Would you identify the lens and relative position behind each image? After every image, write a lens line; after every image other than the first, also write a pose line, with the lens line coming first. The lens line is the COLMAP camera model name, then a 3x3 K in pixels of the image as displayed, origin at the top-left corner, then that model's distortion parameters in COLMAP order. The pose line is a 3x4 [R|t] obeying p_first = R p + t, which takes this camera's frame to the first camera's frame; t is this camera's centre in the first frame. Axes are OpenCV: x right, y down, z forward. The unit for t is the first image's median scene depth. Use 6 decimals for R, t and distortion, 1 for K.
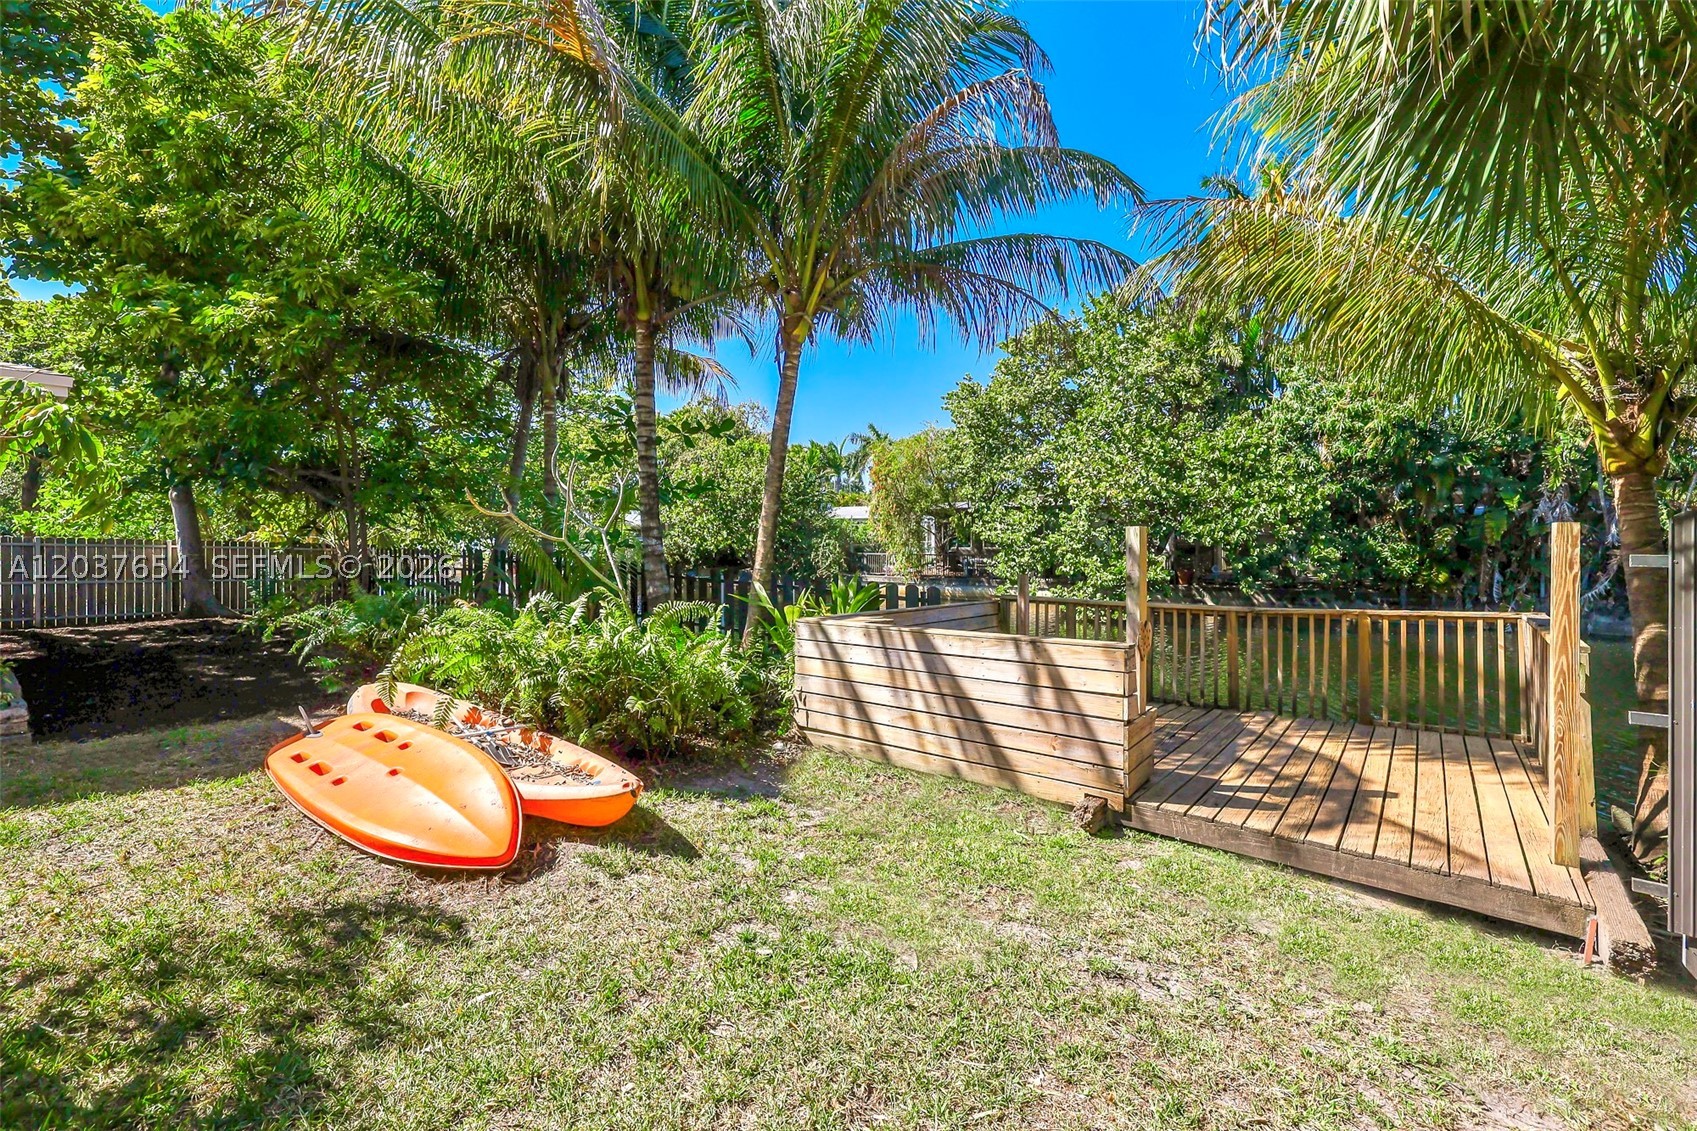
lens RADIAL K [[733.2, 0, 844.8], [0, 733.2, 564.4], [0, 0, 1]] dist [0.005202, 0.000538]
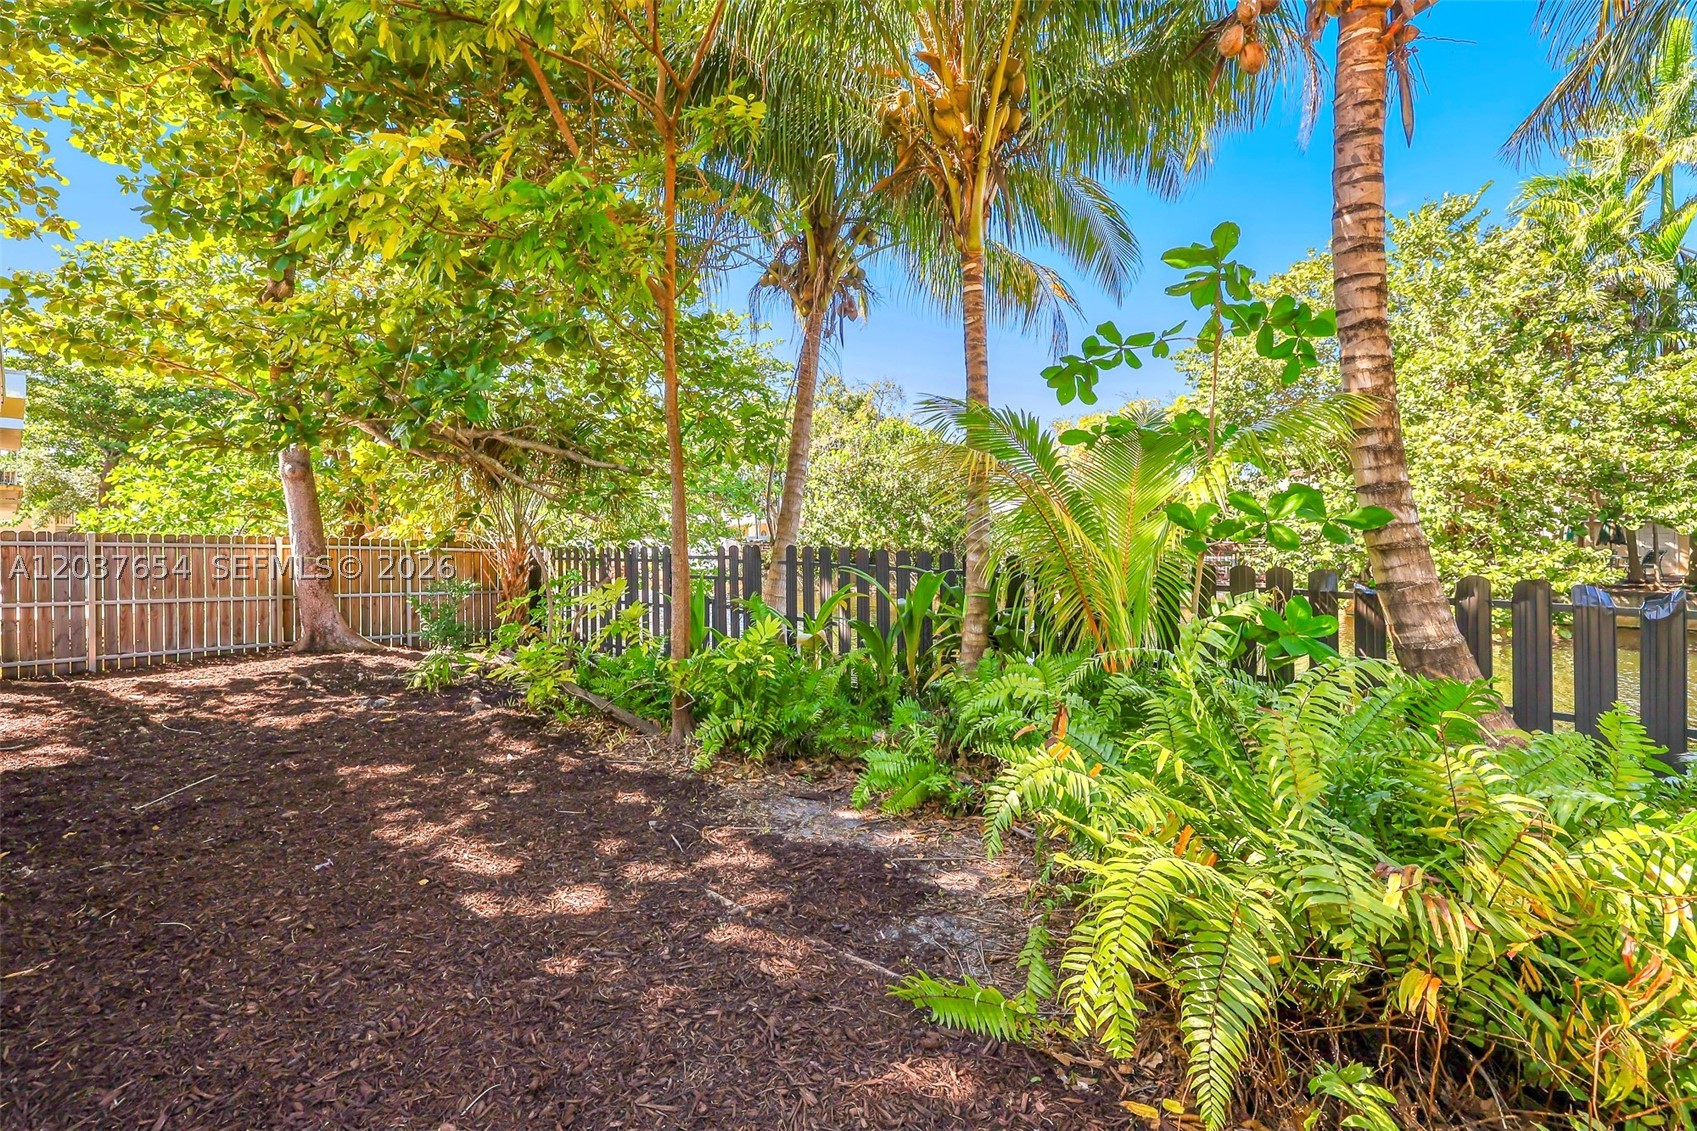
lens RADIAL K [[733.2, 0, 851.9], [0, 733.2, 559.8], [0, 0, 1]] dist [0.005202, 0.000538]
pose [[0.998774, -0.009015, -0.048685, -0.254046], [0.008653, 0.999933, -0.007631, -0.001603], [0.048750, 0.007201, 0.998785, 0.248161]]
